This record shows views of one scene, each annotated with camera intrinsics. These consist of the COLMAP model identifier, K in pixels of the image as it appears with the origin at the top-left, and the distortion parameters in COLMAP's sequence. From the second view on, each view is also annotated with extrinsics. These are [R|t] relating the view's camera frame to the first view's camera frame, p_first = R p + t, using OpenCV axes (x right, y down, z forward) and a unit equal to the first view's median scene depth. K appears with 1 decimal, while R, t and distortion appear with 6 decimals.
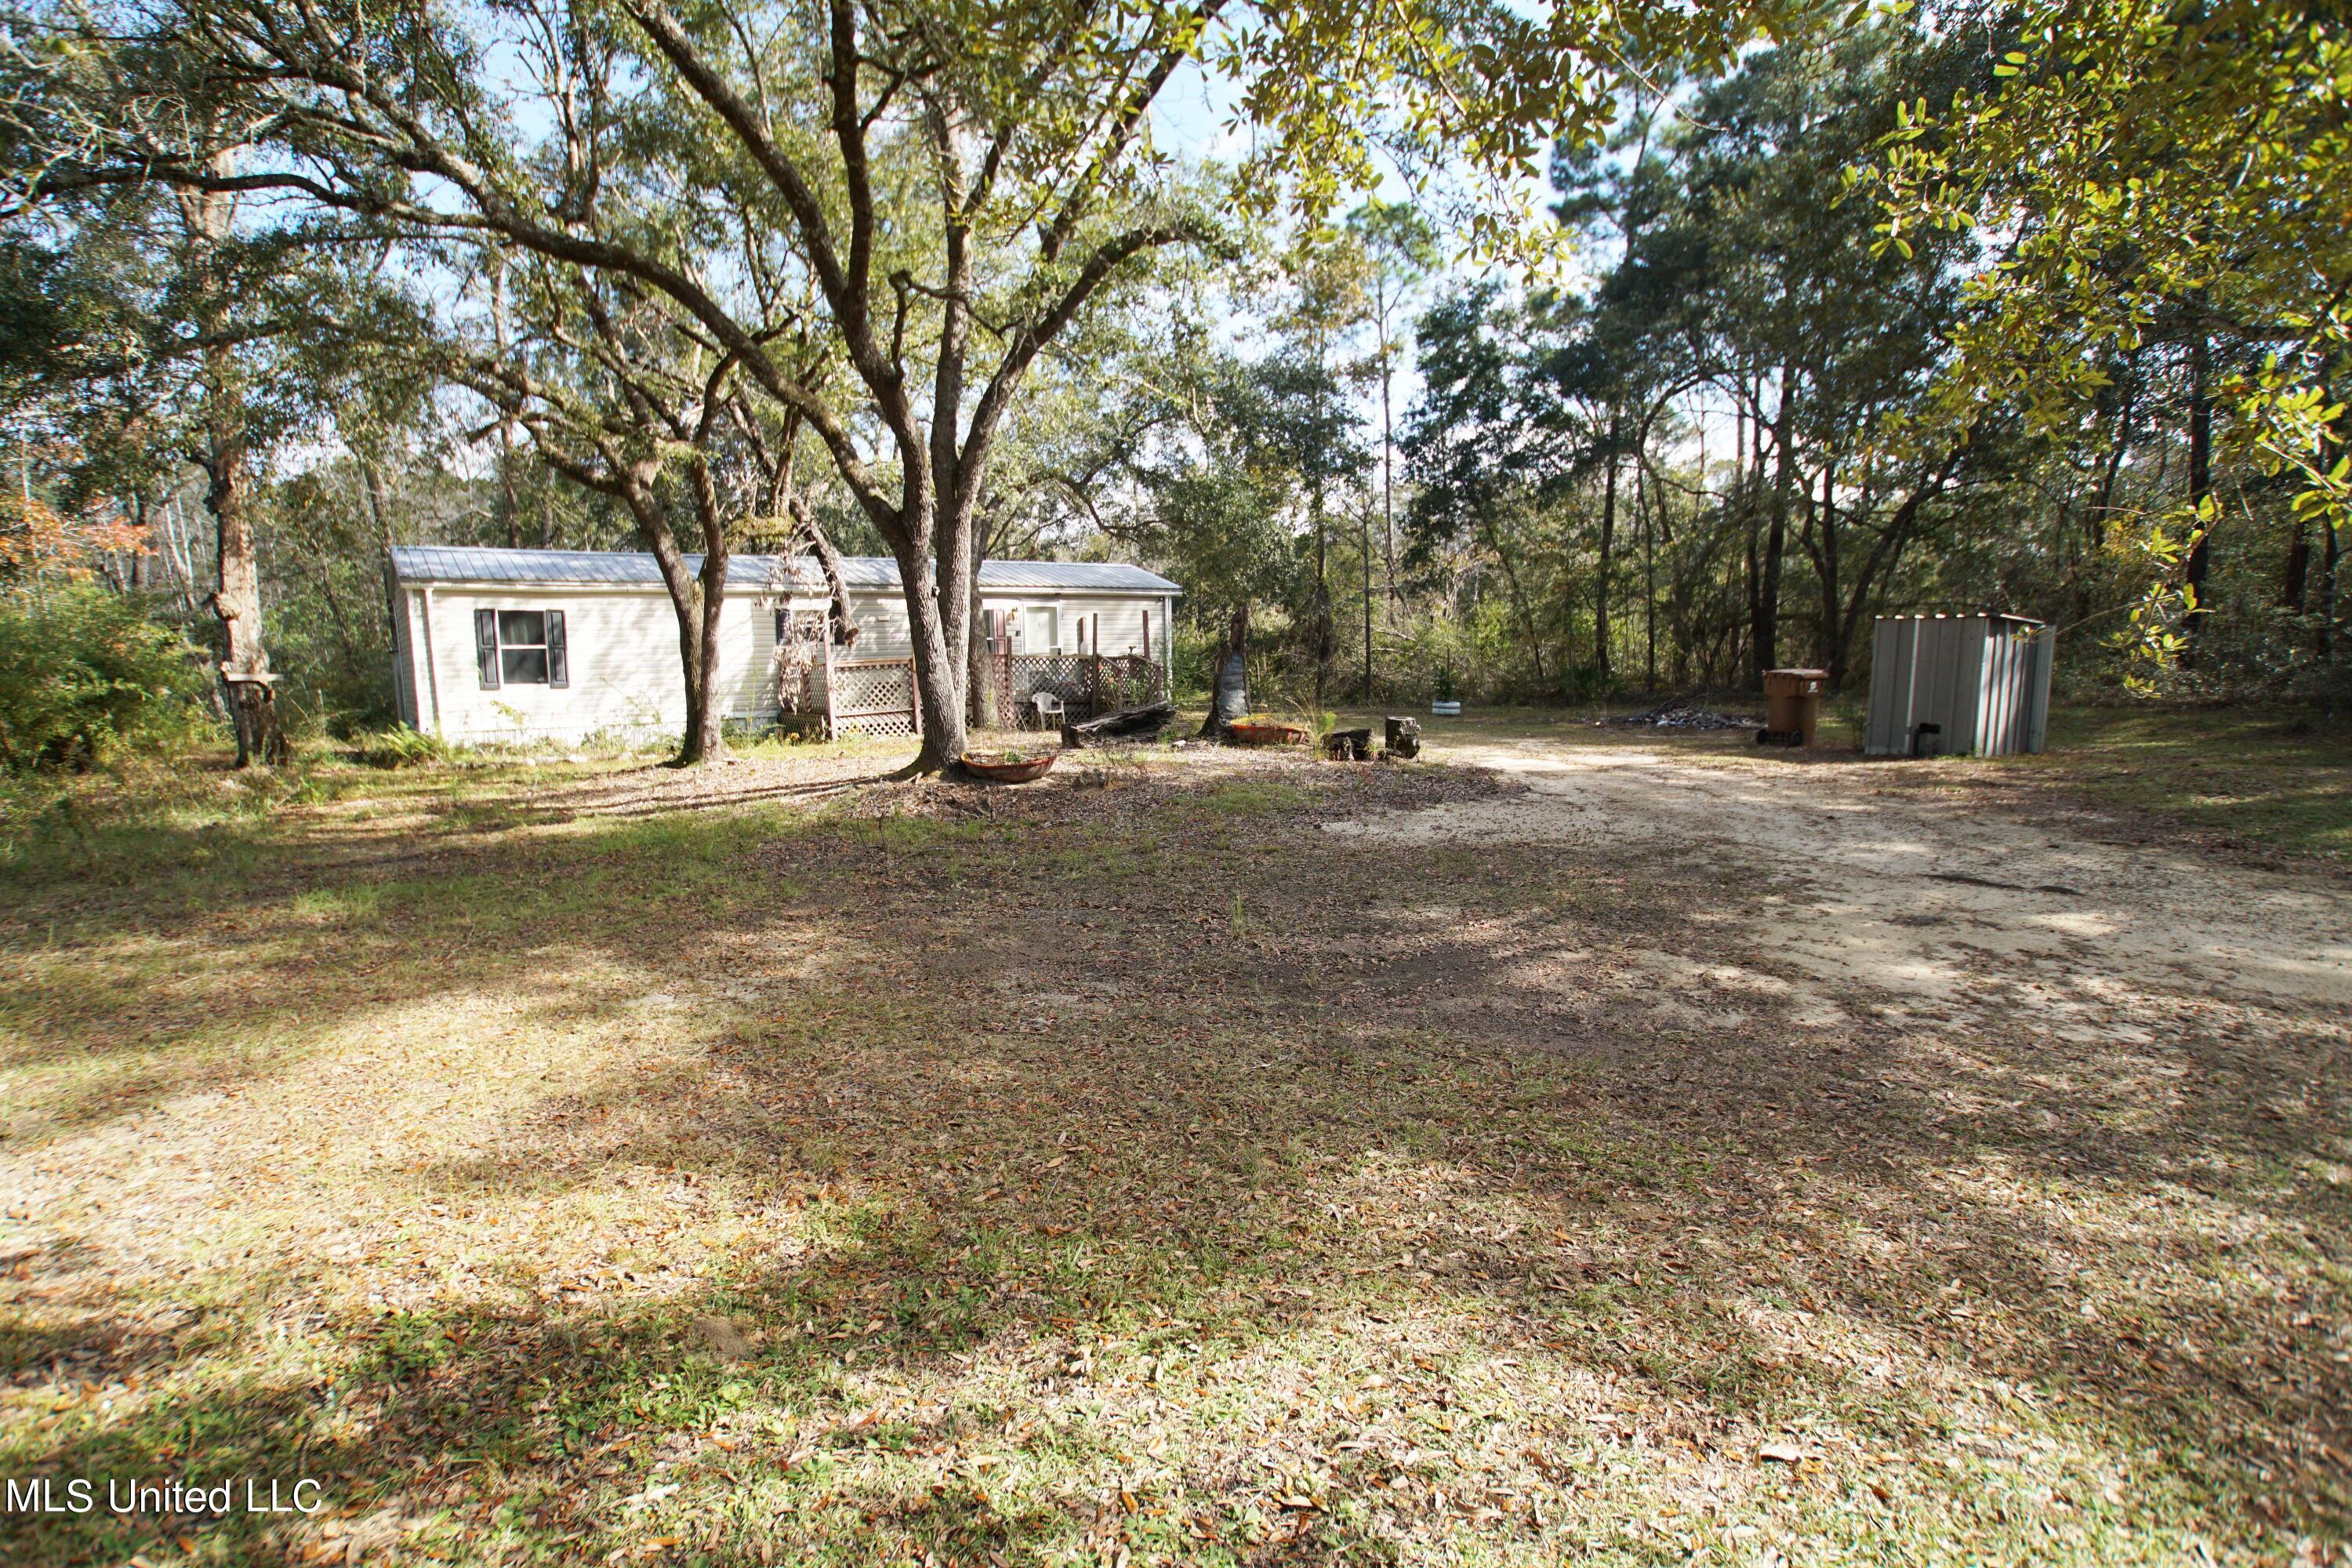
lens RADIAL K [[1129.6, 0, 1168.9], [0, 1129.6, 802.2], [0, 0, 1]] dist [-0.068387, 0.032604]
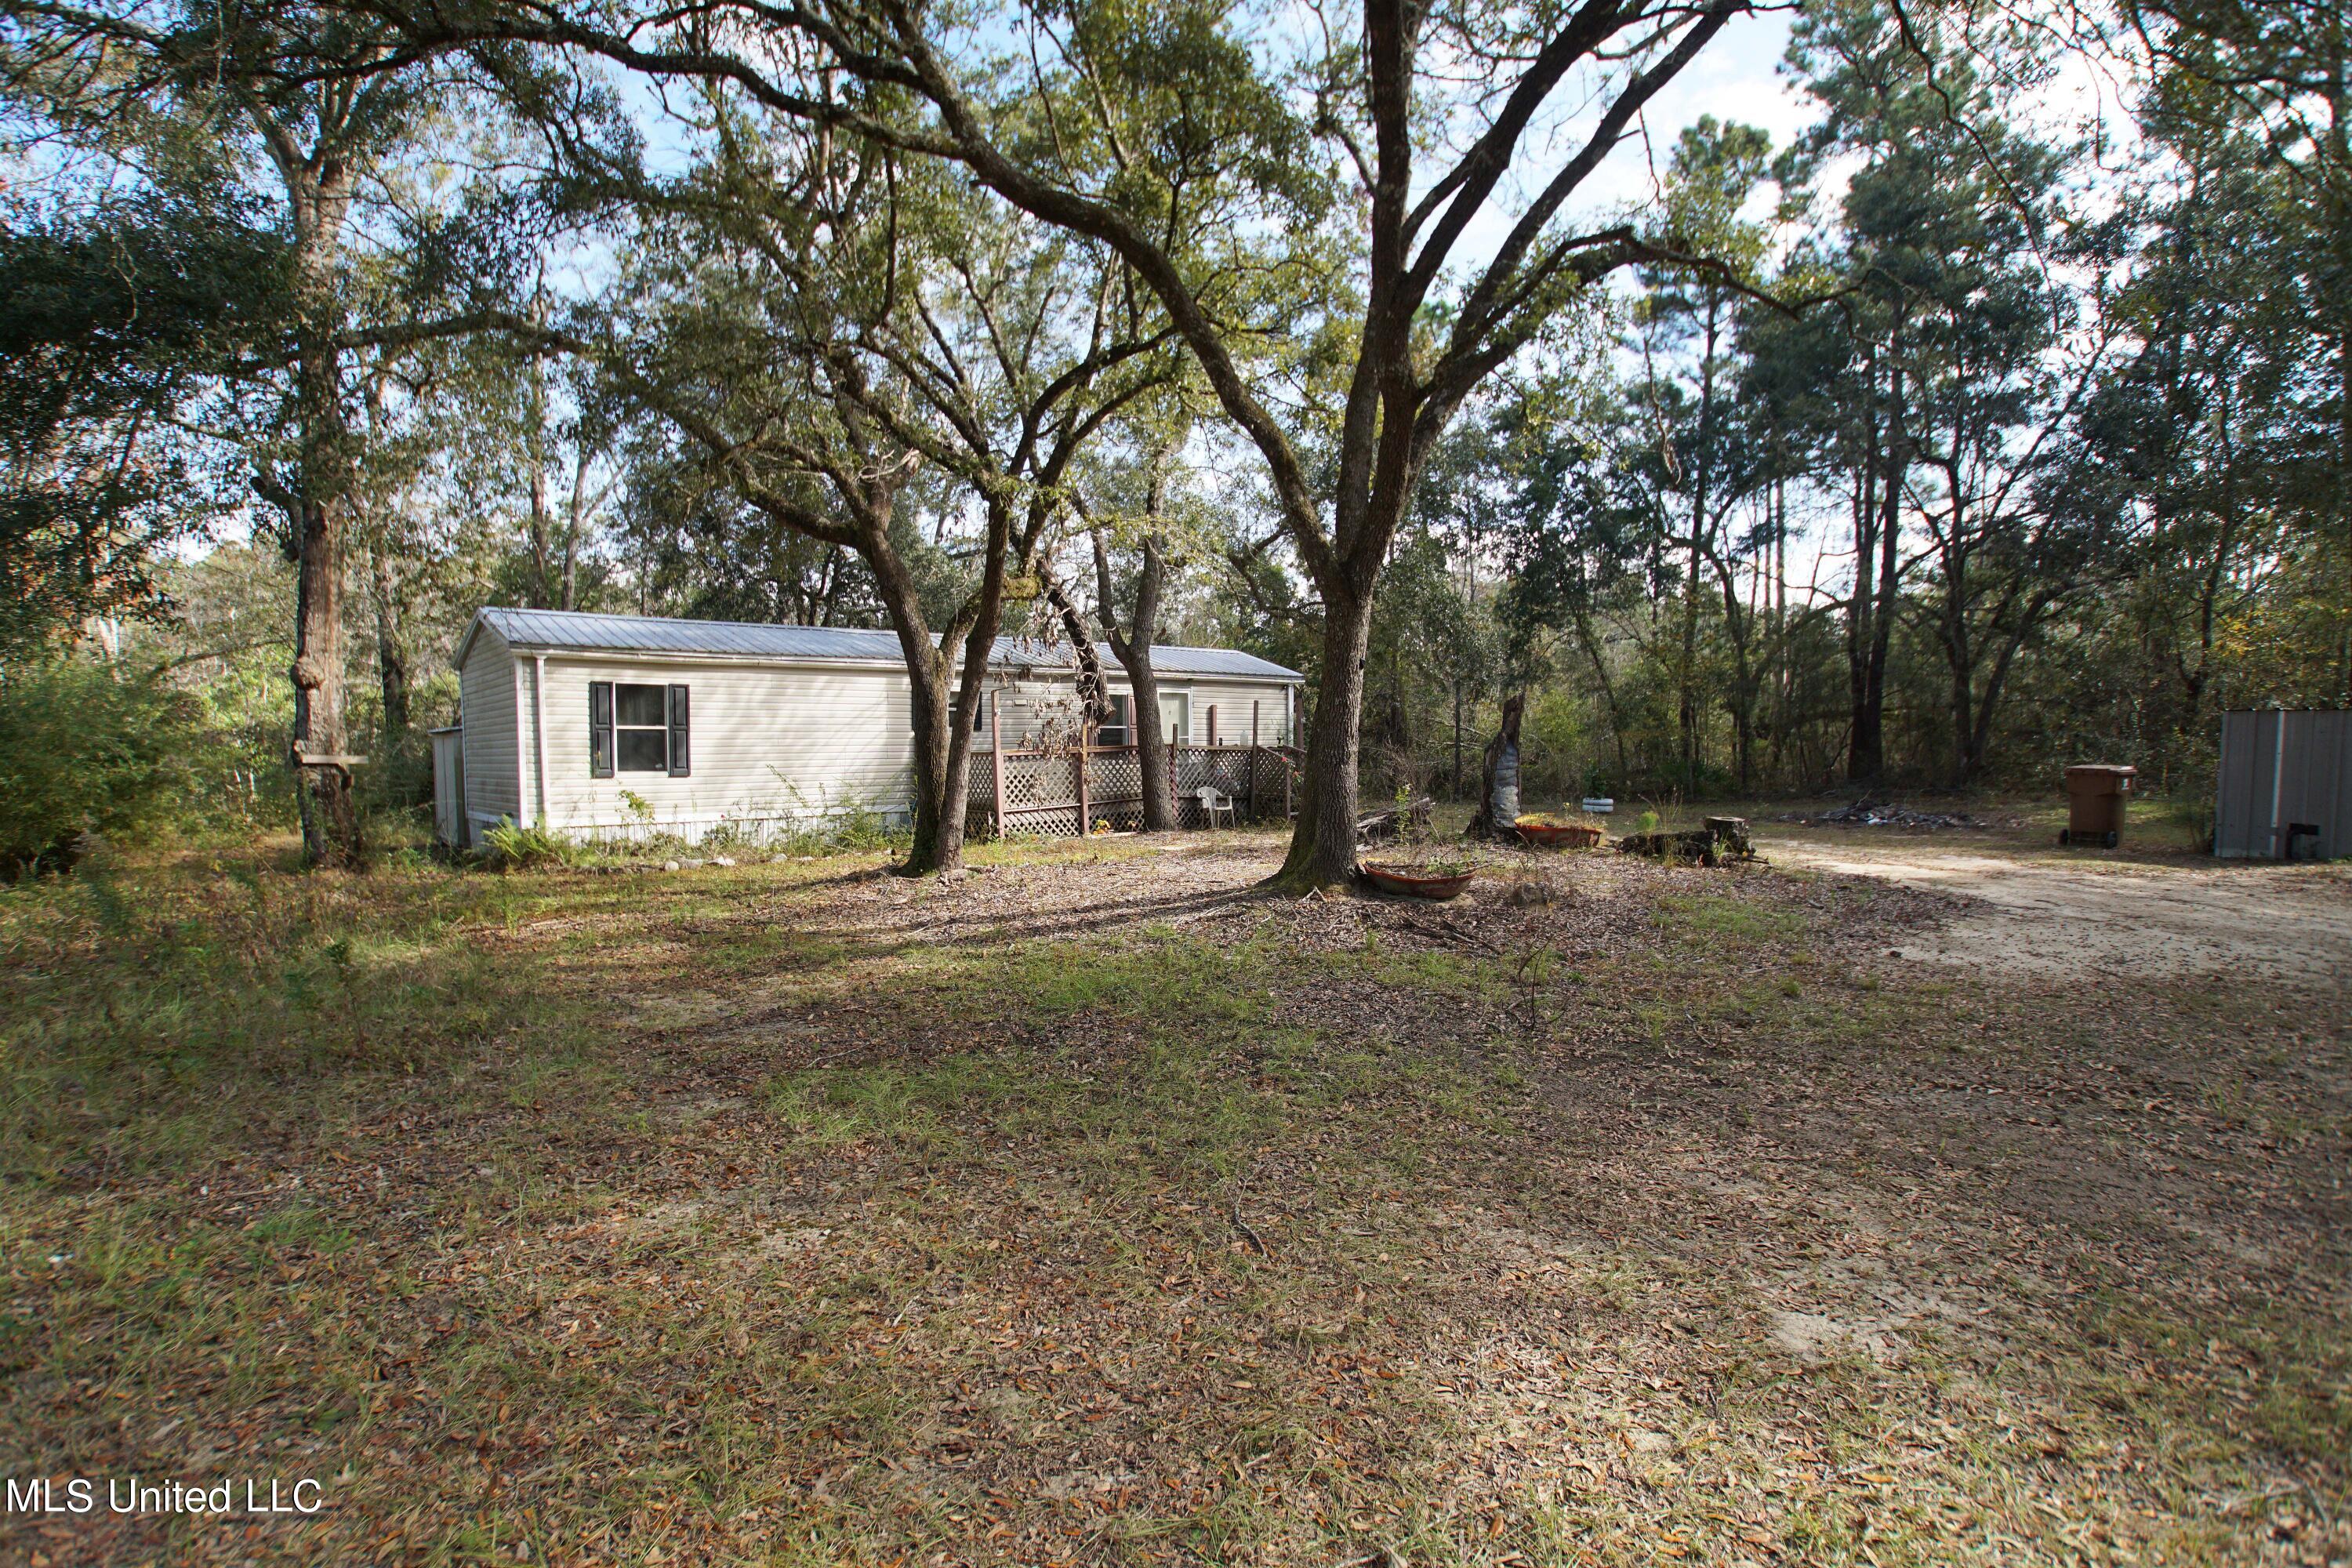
lens RADIAL K [[1129.6, 0, 1168.9], [0, 1129.6, 802.2], [0, 0, 1]] dist [-0.068387, 0.032604]
pose [[0.997004, 0.004584, 0.077209, -0.260322], [0.001863, 0.996529, -0.083228, -0.012471], [-0.077323, 0.083123, 0.993535, 0.134736]]
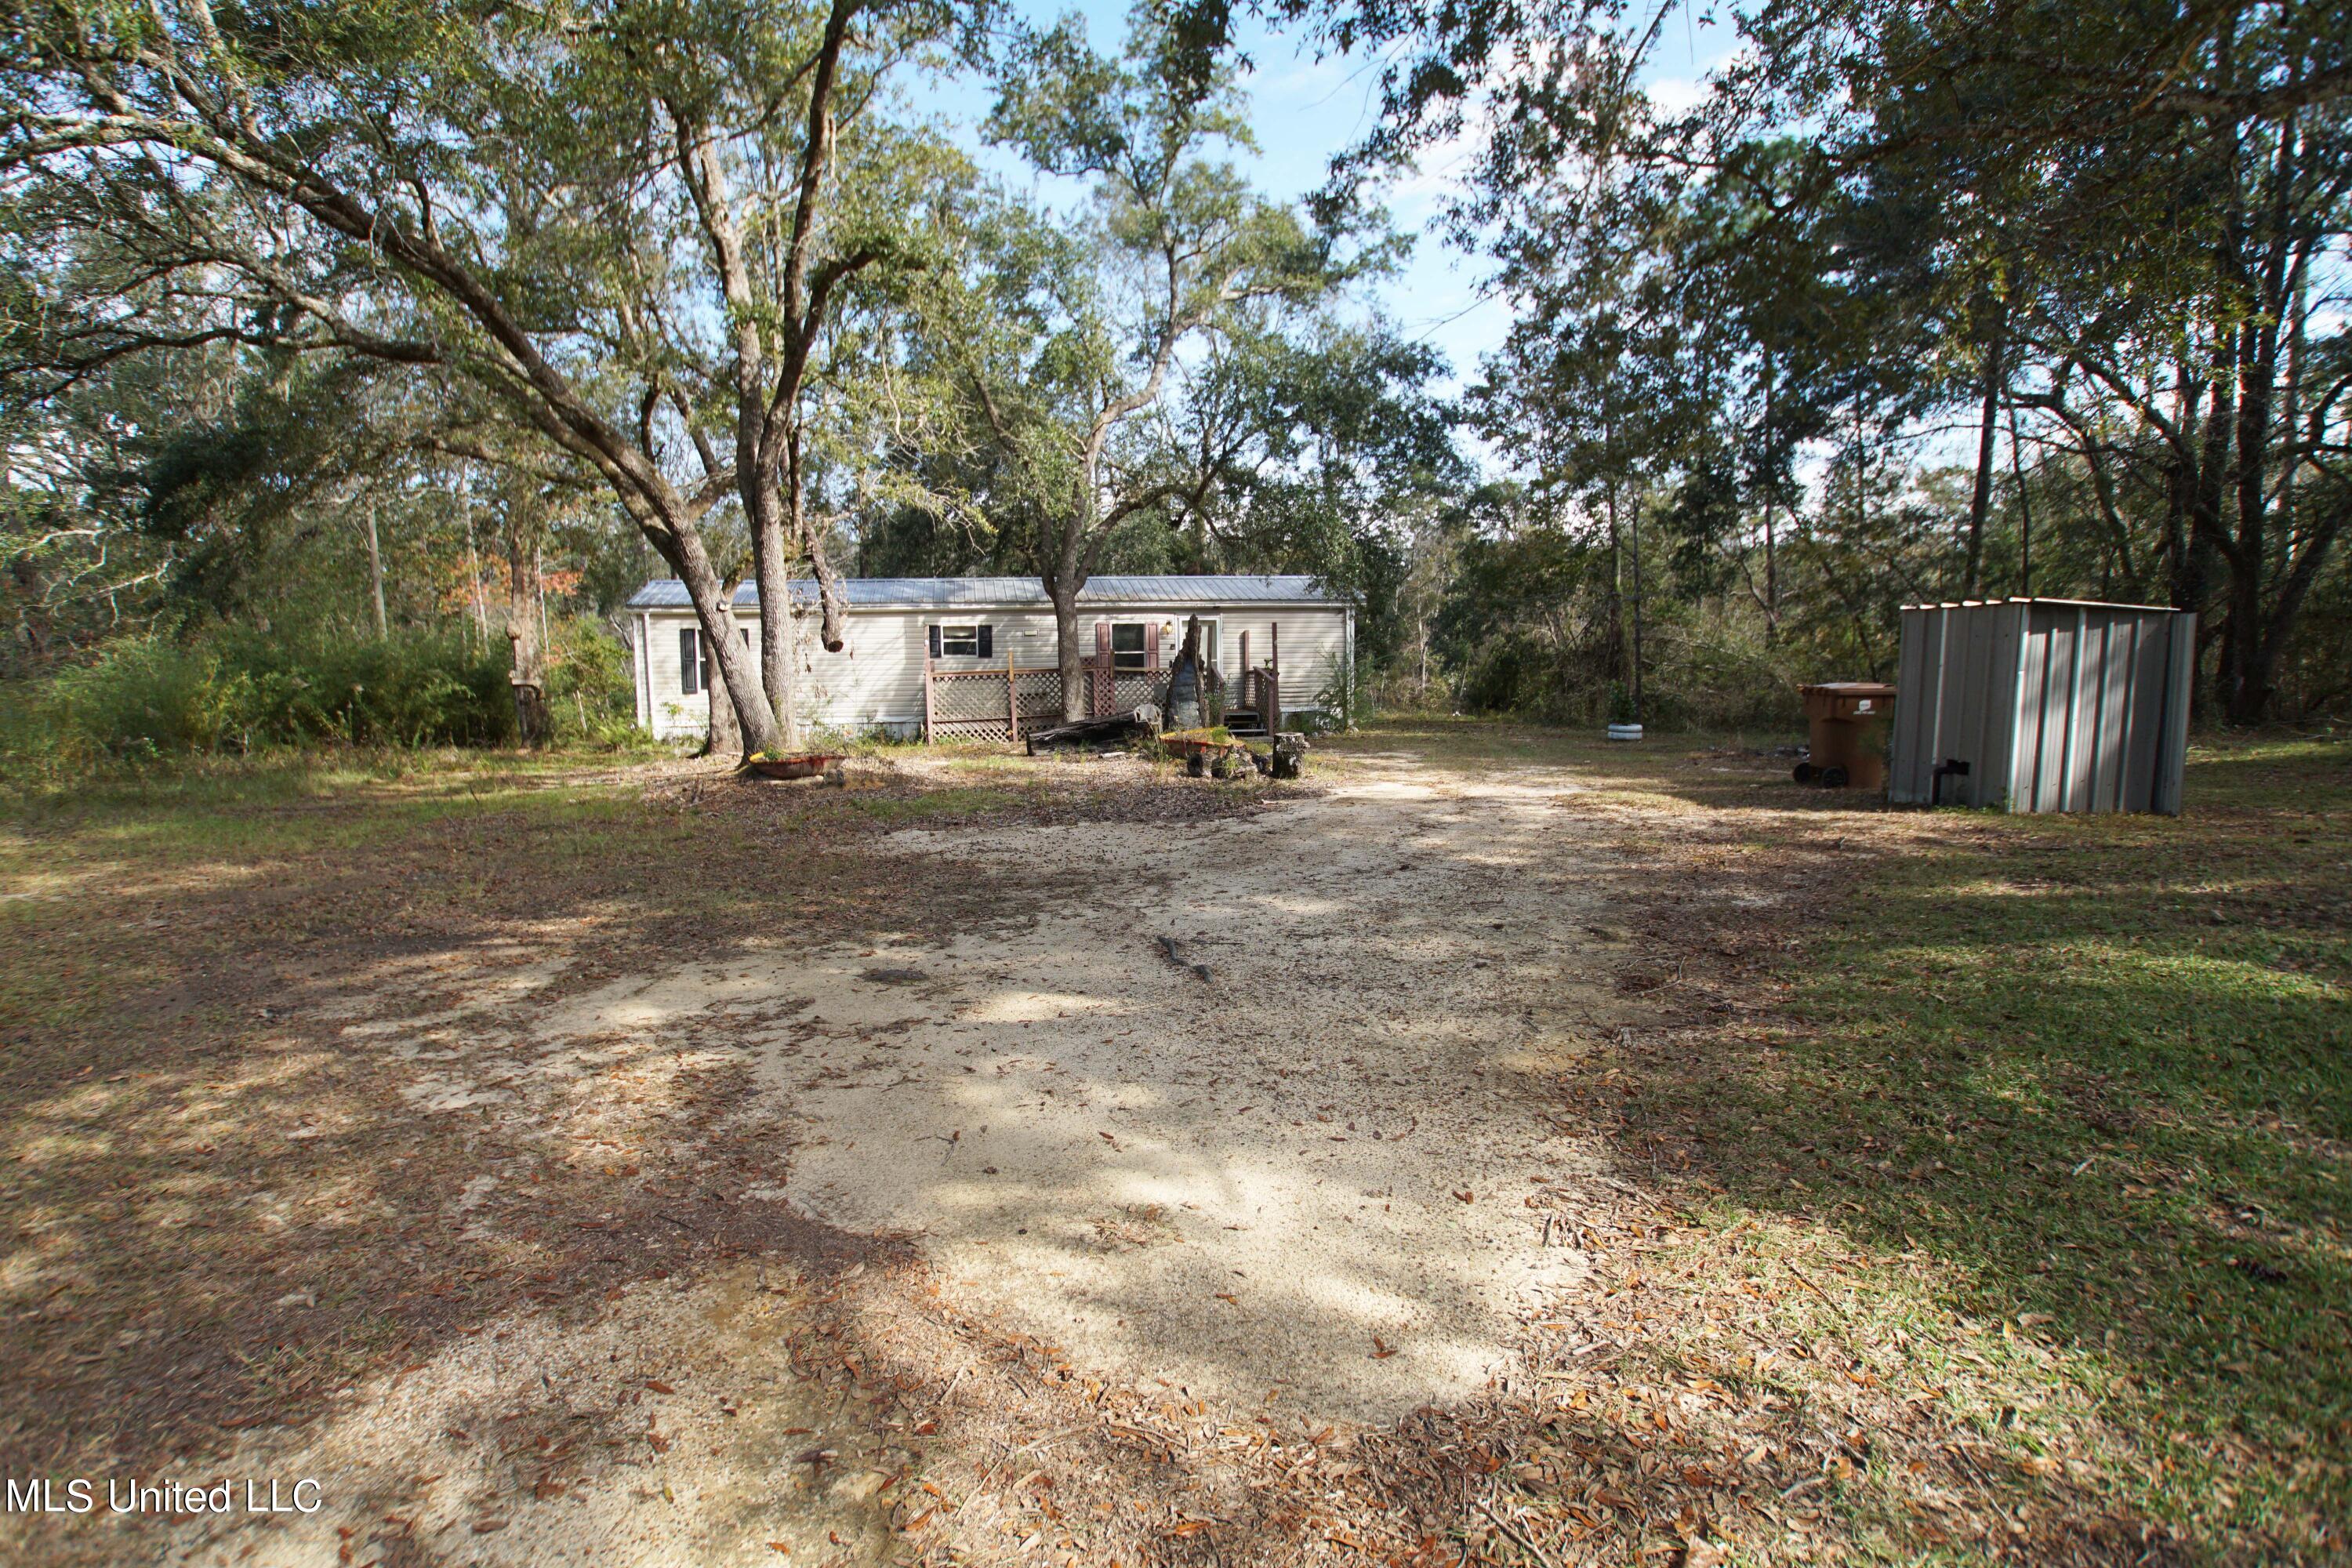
lens RADIAL K [[1135.6, 0, 1152.9], [0, 1135.6, 811.3], [0, 0, 1]] dist [-0.081941, 0.043479]
pose [[0.884212, 0.058265, -0.463437, 0.452651], [-0.063136, 0.997992, 0.005012, -0.009652], [0.462799, 0.024828, 0.886116, 0.135680]]
